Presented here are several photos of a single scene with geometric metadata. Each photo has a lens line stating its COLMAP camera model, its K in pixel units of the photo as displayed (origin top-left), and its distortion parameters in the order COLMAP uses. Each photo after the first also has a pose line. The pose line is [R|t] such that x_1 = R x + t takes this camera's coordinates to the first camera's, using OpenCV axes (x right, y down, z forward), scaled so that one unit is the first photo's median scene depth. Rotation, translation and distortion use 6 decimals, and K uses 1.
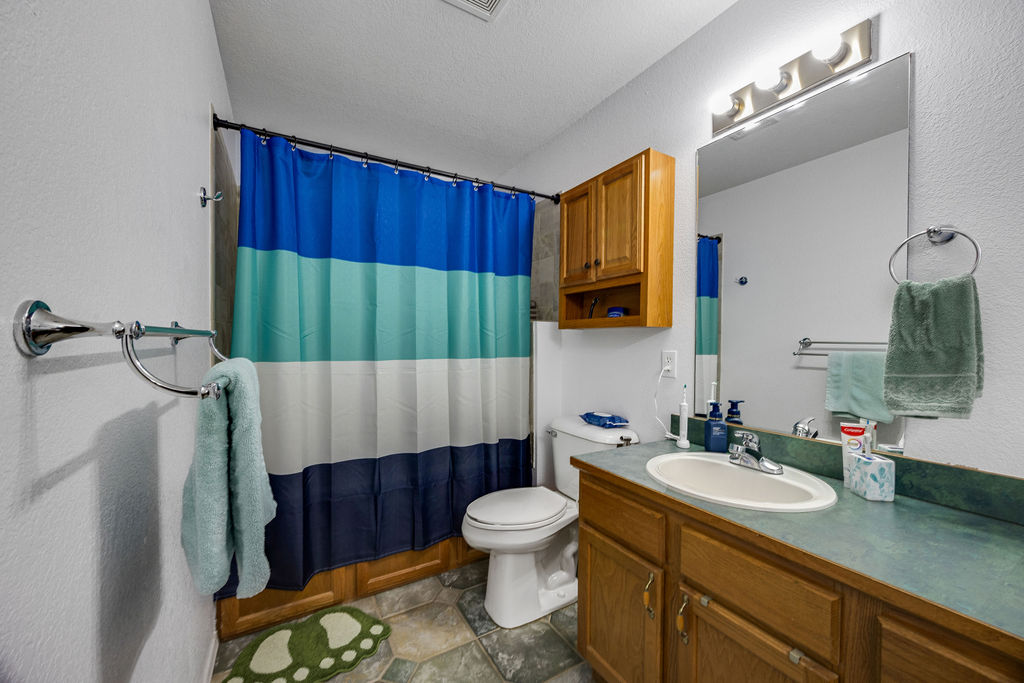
lens RADIAL K [[387.5, 0, 513.0], [0, 387.5, 345.1], [0, 0, 1]] dist [-0.003306, 0.000254]
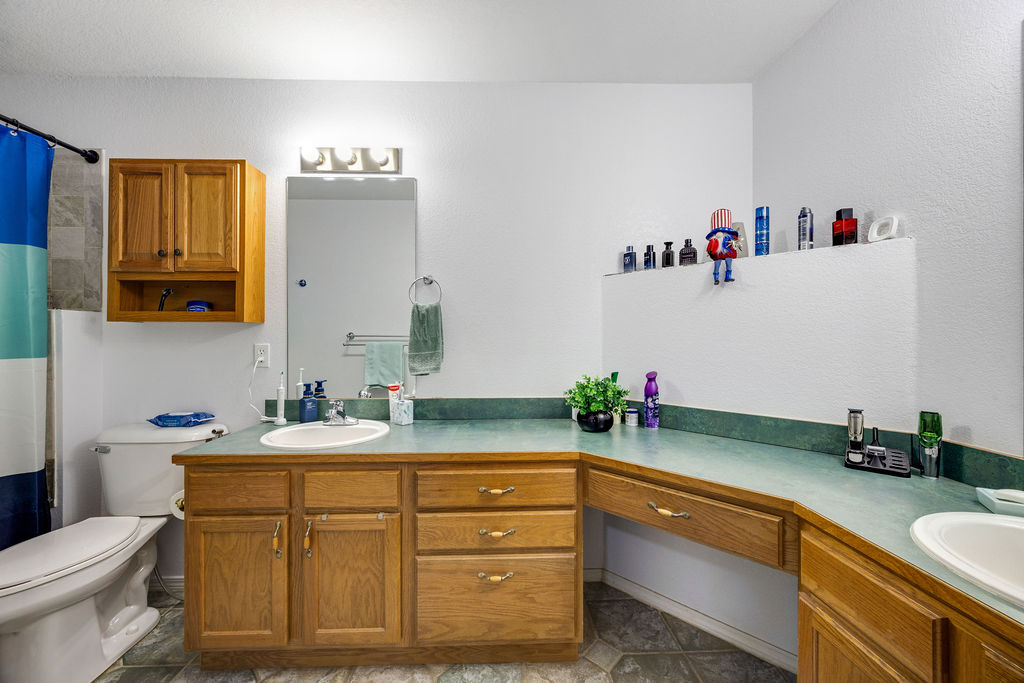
lens RADIAL K [[387.5, 0, 513.0], [0, 387.5, 345.1], [0, 0, 1]] dist [-0.003306, 0.000254]
pose [[0.461473, -0.026547, 0.886757, -0.264009], [0.012630, 0.999647, 0.023354, 0.000617], [-0.887064, 0.000423, 0.461646, -0.170422]]
